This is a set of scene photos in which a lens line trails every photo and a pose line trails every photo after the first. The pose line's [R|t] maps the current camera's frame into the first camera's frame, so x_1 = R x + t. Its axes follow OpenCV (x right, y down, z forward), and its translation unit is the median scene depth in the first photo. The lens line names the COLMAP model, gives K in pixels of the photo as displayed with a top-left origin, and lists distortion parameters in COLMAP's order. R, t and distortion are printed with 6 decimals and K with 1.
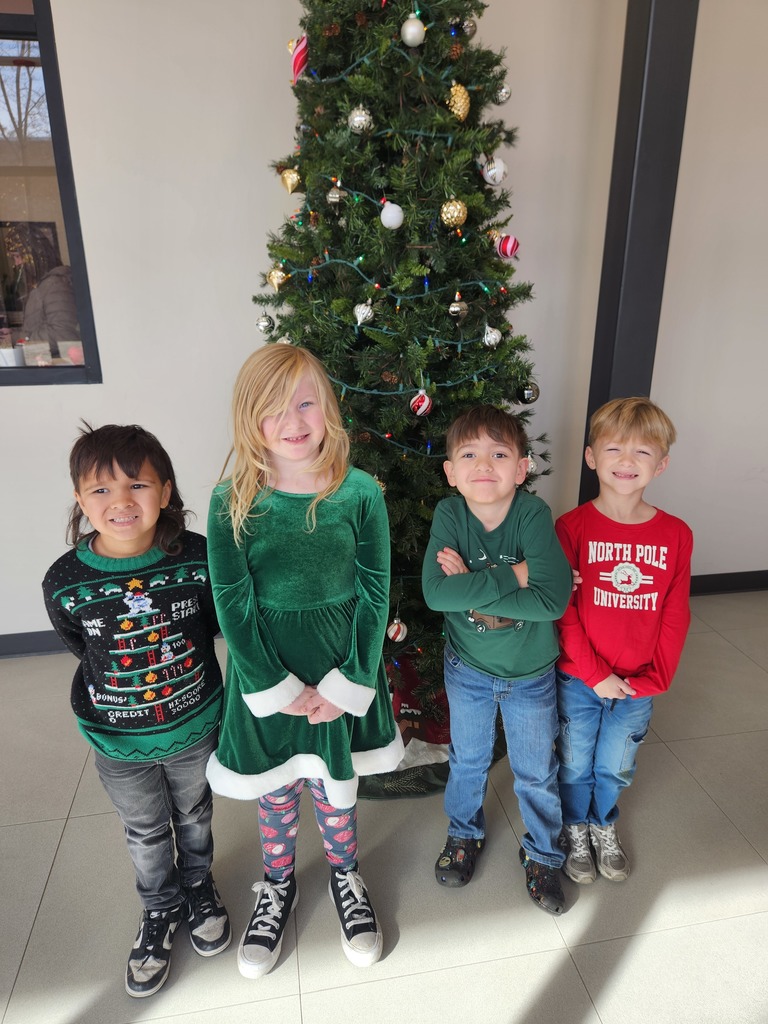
lens RADIAL K [[693.6, 0, 365.6], [0, 693.6, 496.3], [0, 0, 1]] dist [0.079269, -0.091371]
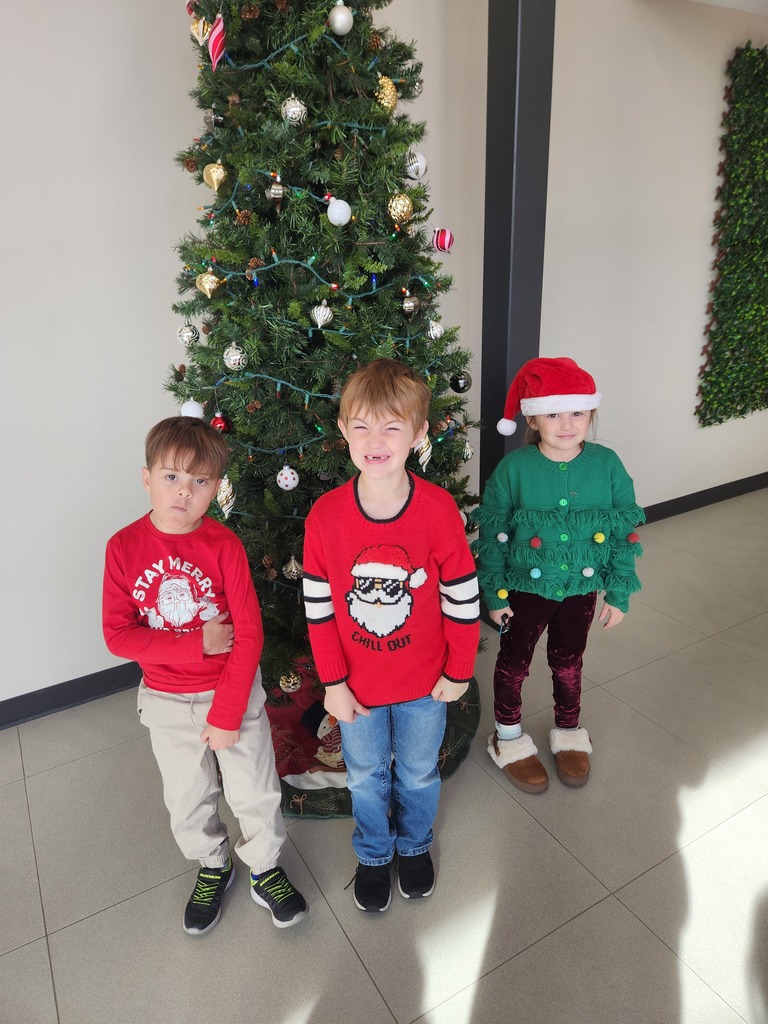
lens RADIAL K [[693.6, 0, 365.6], [0, 693.6, 496.3], [0, 0, 1]] dist [0.079269, -0.091371]
pose [[0.939620, -0.148880, 0.308137, -0.275511], [0.146448, 0.988728, 0.031144, -0.039557], [-0.309301, 0.015863, 0.950832, 0.081805]]
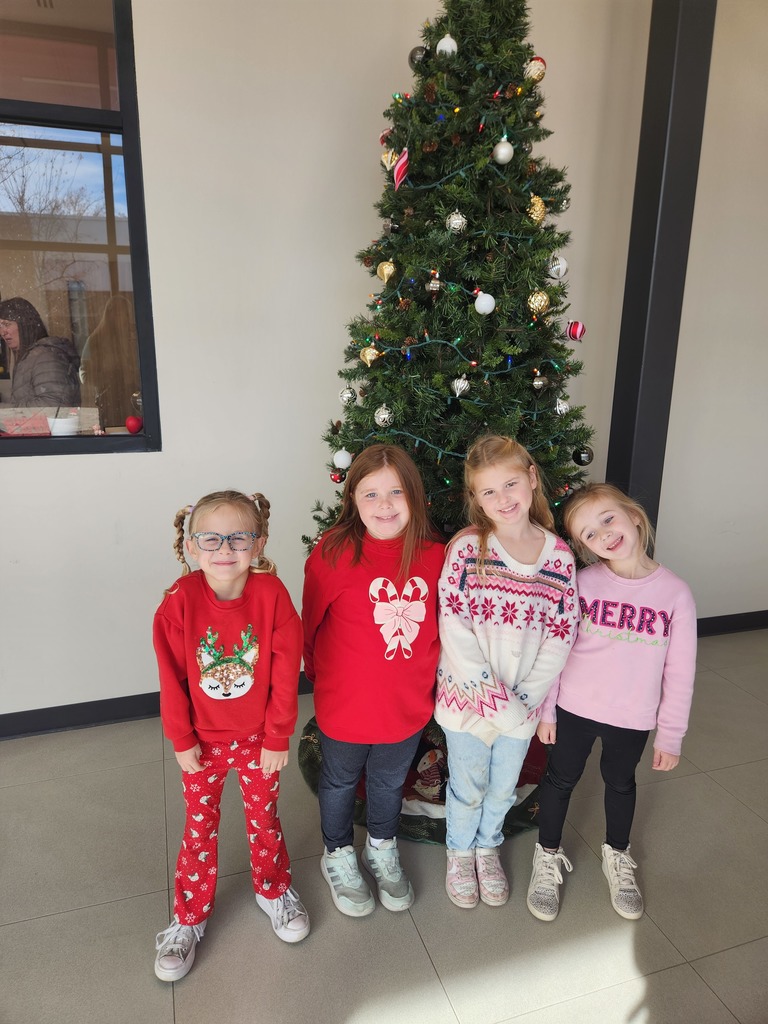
lens RADIAL K [[693.6, 0, 365.6], [0, 693.6, 496.3], [0, 0, 1]] dist [0.079269, -0.091371]
pose [[0.990528, -0.016450, 0.136320, -0.308113], [0.029146, 0.995363, -0.091666, 0.010422], [-0.134180, 0.094771, 0.986415, -0.064296]]
